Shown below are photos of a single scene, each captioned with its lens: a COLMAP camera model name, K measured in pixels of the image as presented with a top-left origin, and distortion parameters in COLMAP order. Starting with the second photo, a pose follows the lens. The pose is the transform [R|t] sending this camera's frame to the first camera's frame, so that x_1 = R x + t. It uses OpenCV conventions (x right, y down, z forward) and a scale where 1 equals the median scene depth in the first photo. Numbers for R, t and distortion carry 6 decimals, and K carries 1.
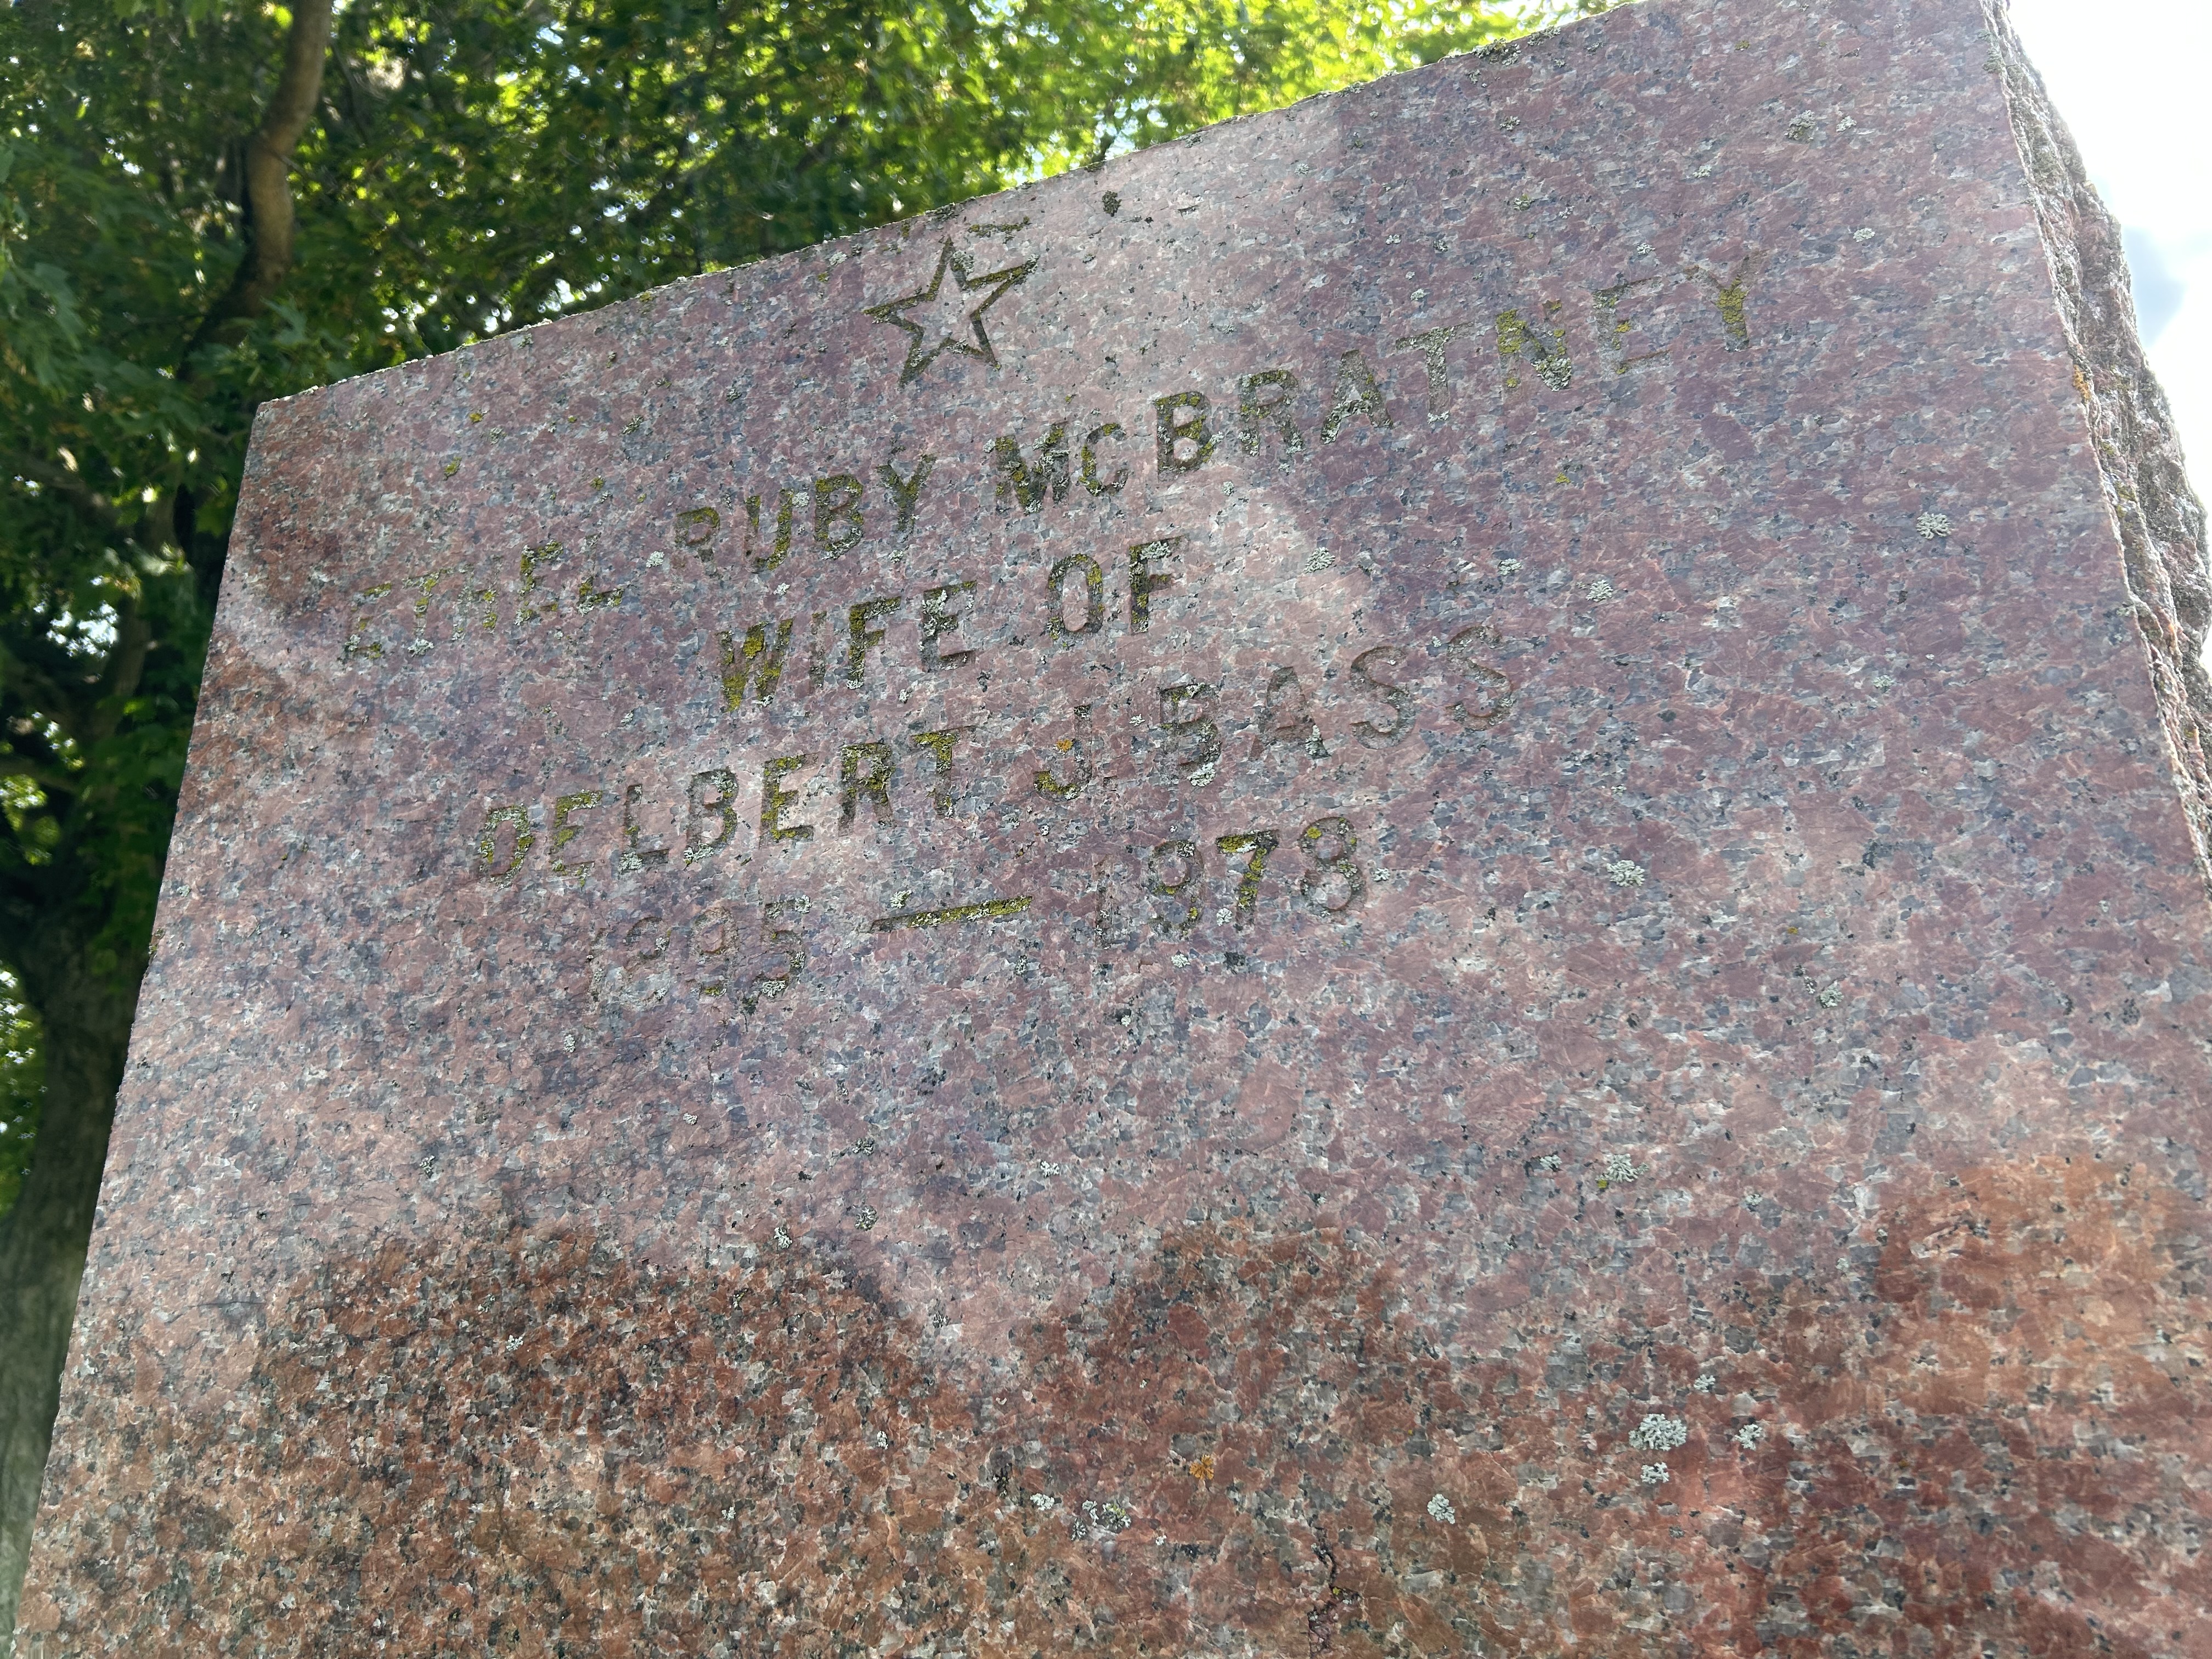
lens RADIAL K [[1679.3, 0, 1081.6], [0, 1679.3, 808.3], [0, 0, 1]] dist [0.035796, -0.040281]
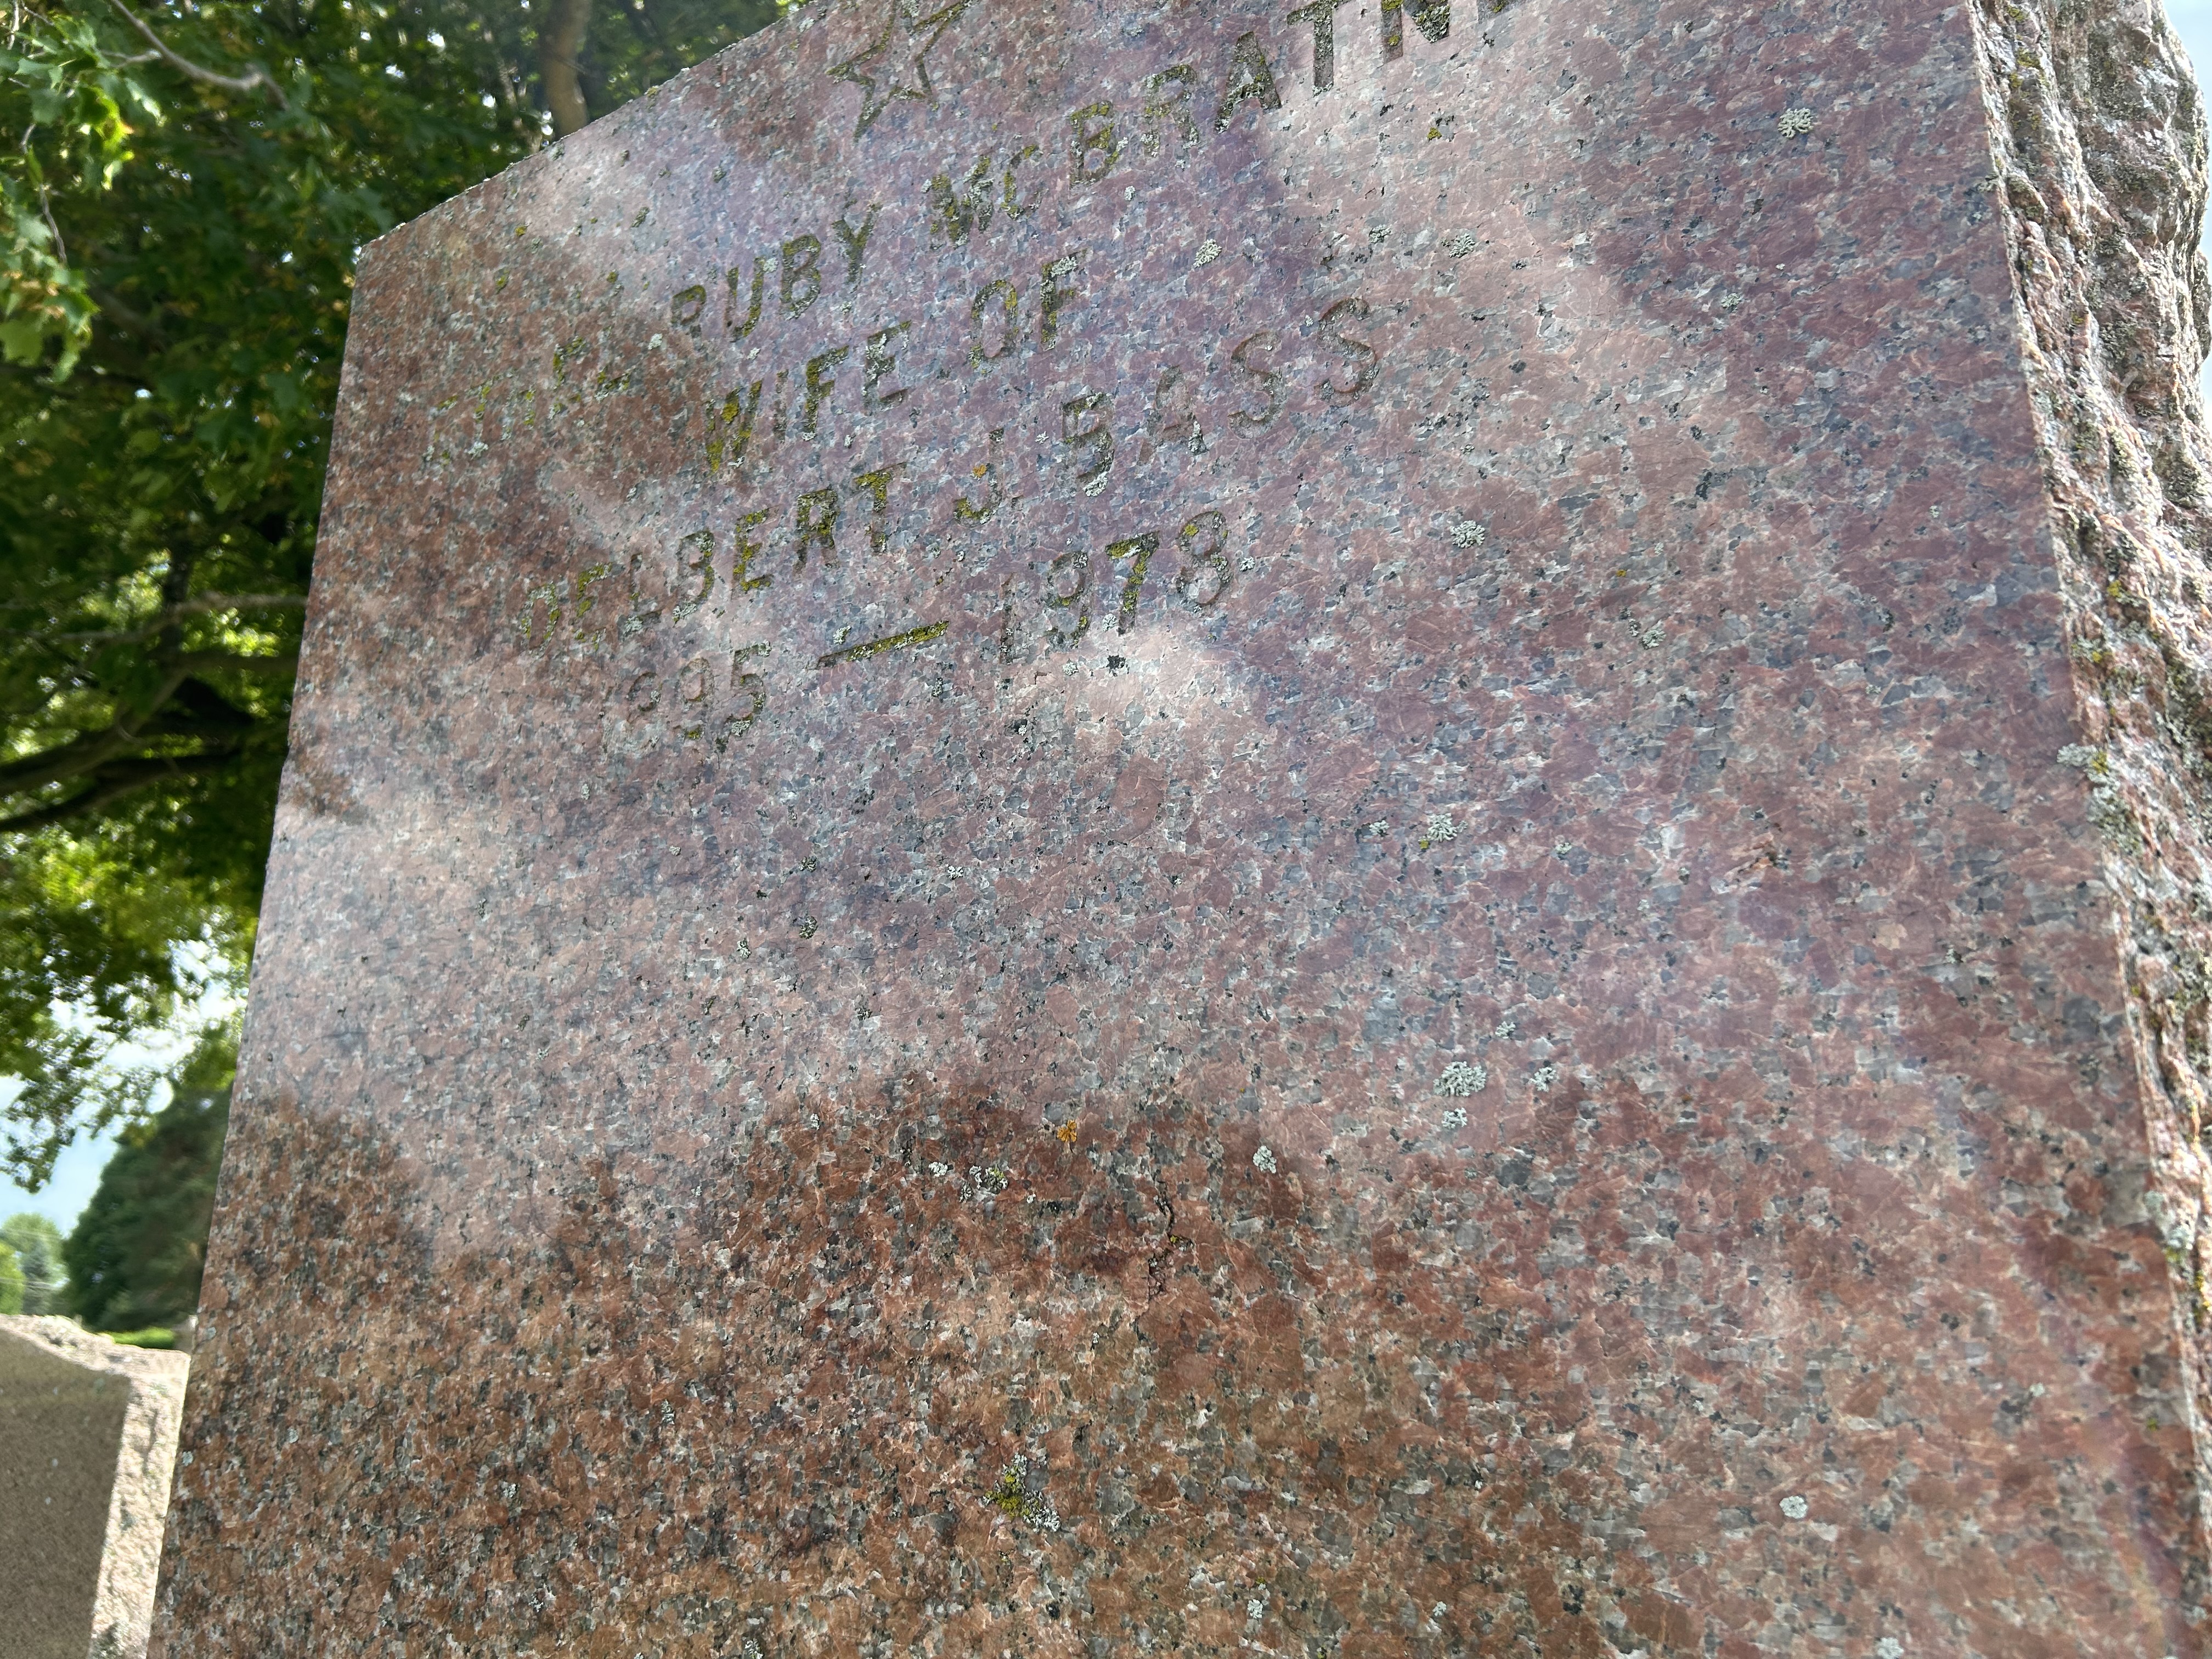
lens RADIAL K [[1684.3, 0, 1103.3], [0, 1684.3, 799.2], [0, 0, 1]] dist [0.022284, -0.019372]
pose [[0.977745, -0.047134, -0.204434, 0.283470], [0.063979, 0.995008, 0.076586, 0.094027], [0.199804, -0.087961, 0.975880, 0.001236]]
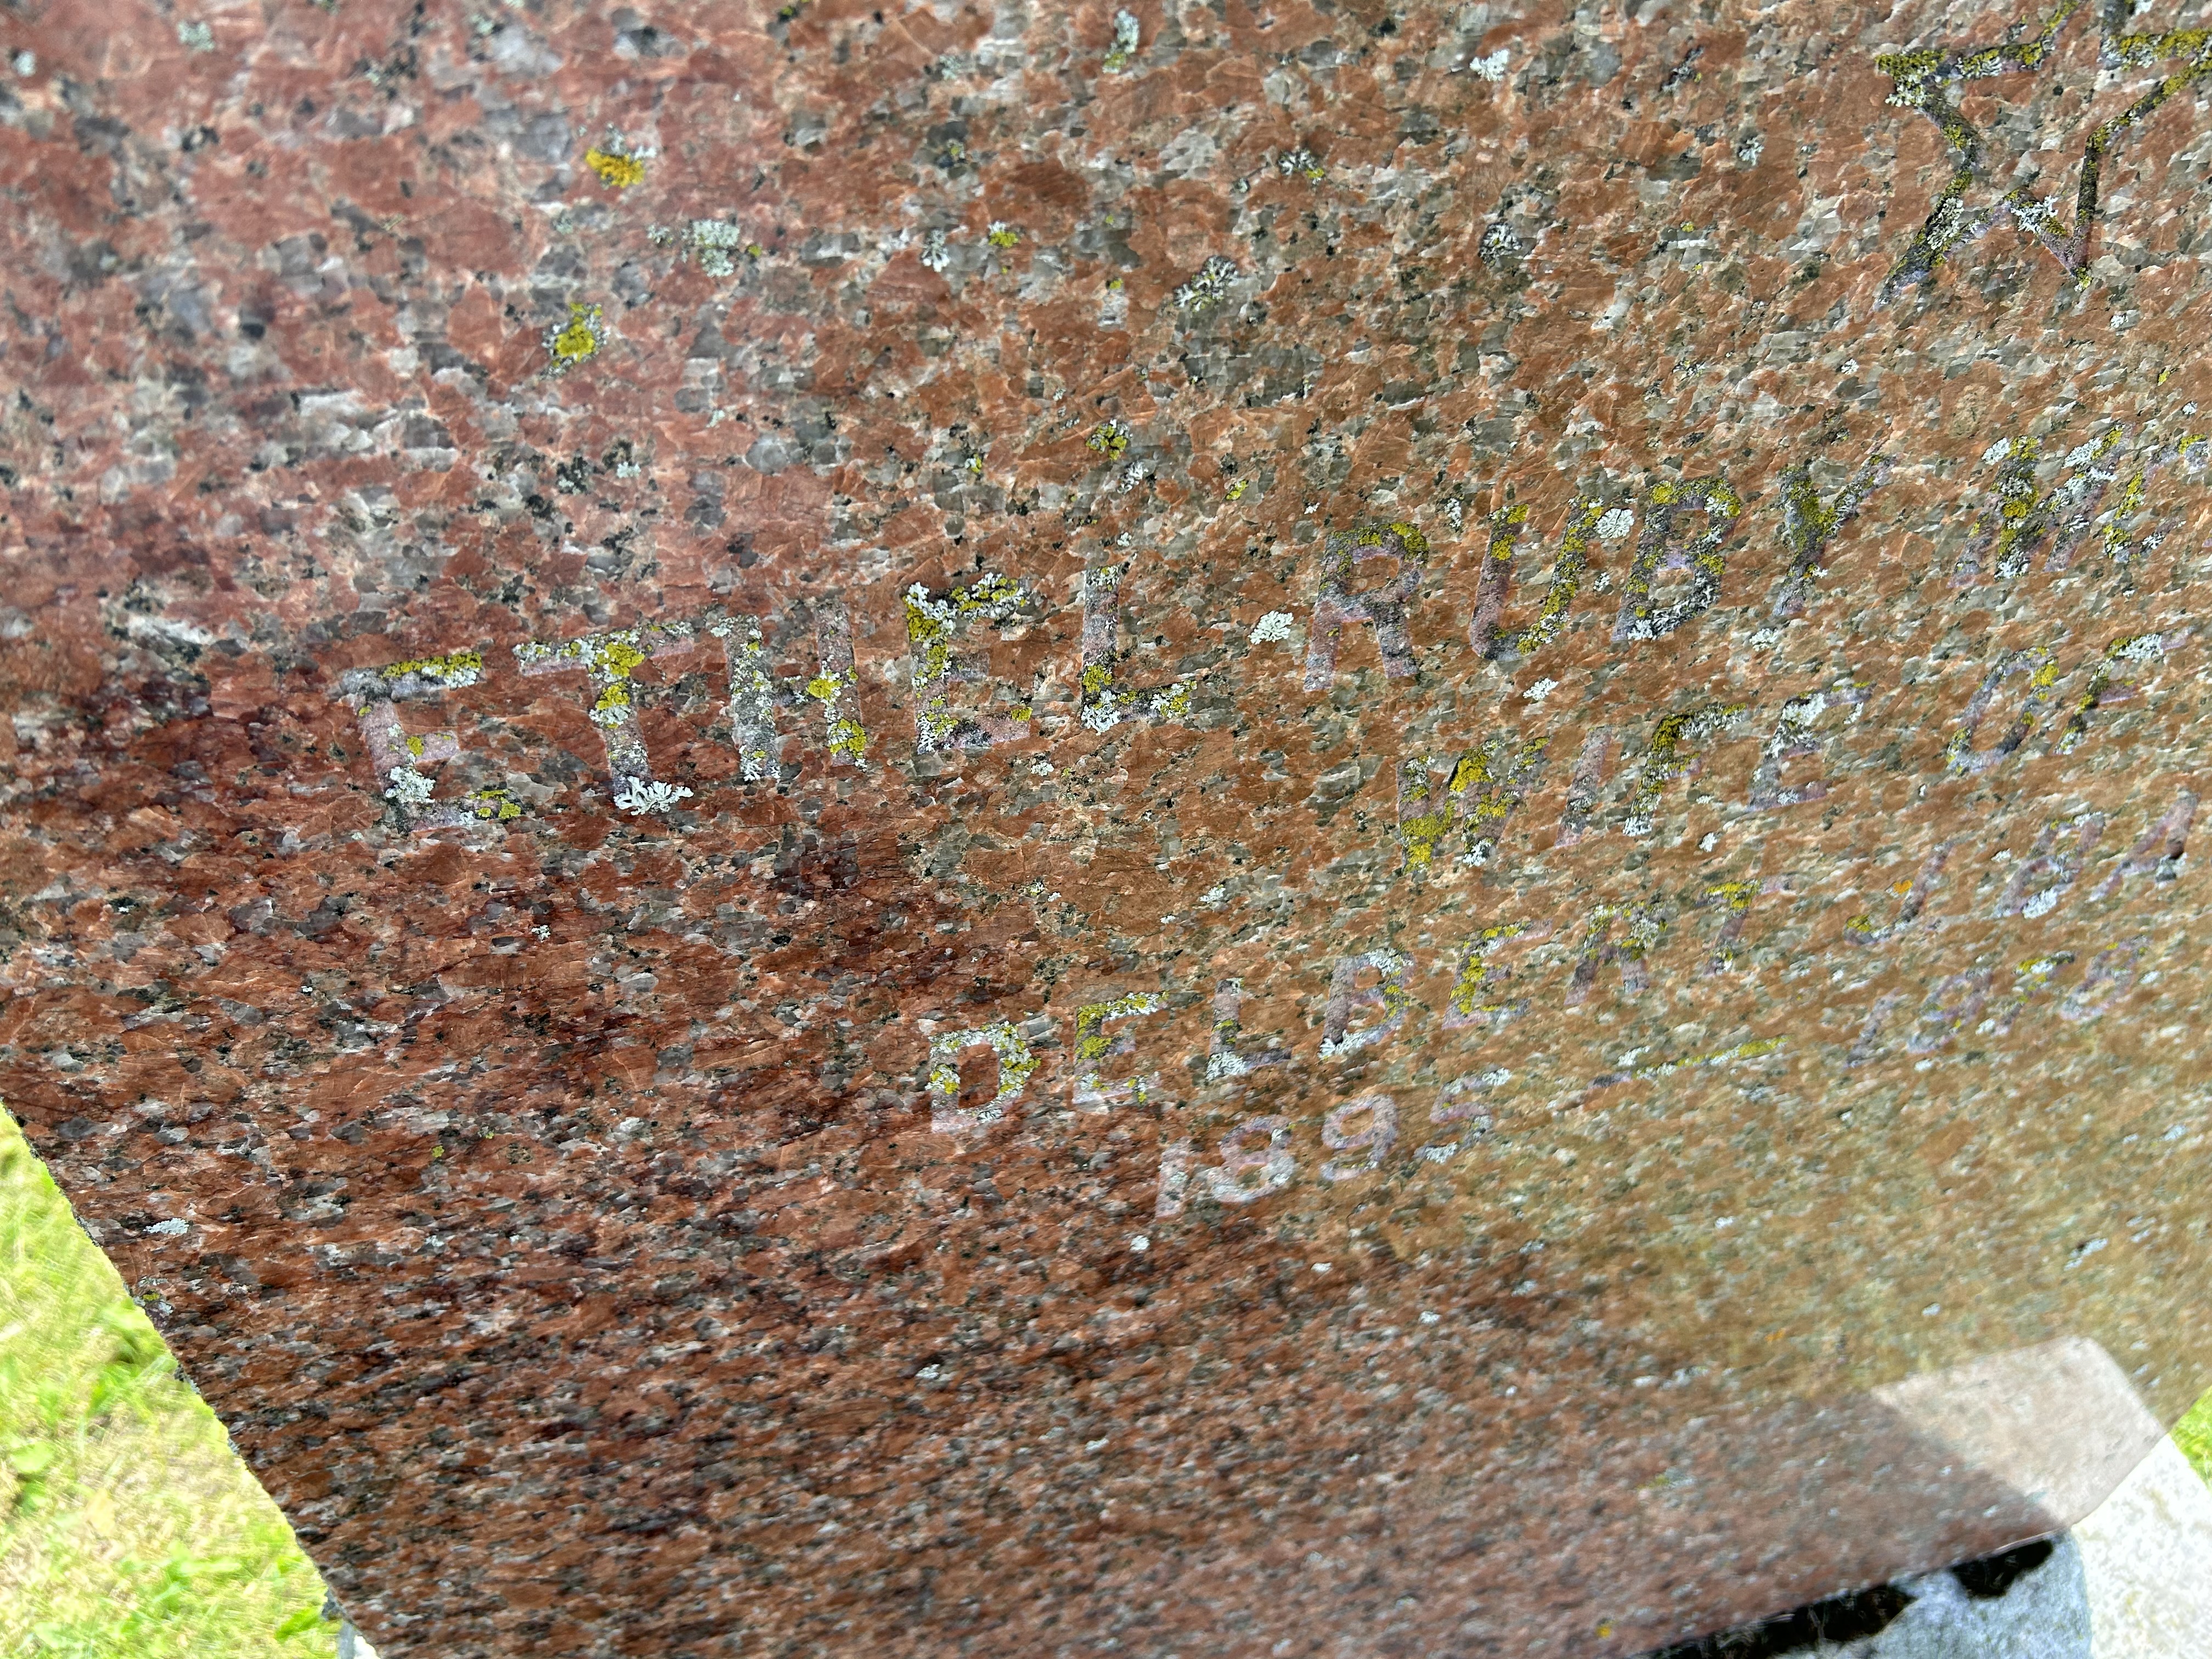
lens RADIAL K [[1724.9, 0, 1081.9], [0, 1724.9, 830.5], [0, 0, 1]] dist [0.038658, -0.063900]
pose [[0.799246, -0.396274, 0.451855, -0.673330], [-0.246680, 0.469287, 0.847891, -0.645982], [-0.548047, -0.789136, 0.277323, 1.087359]]
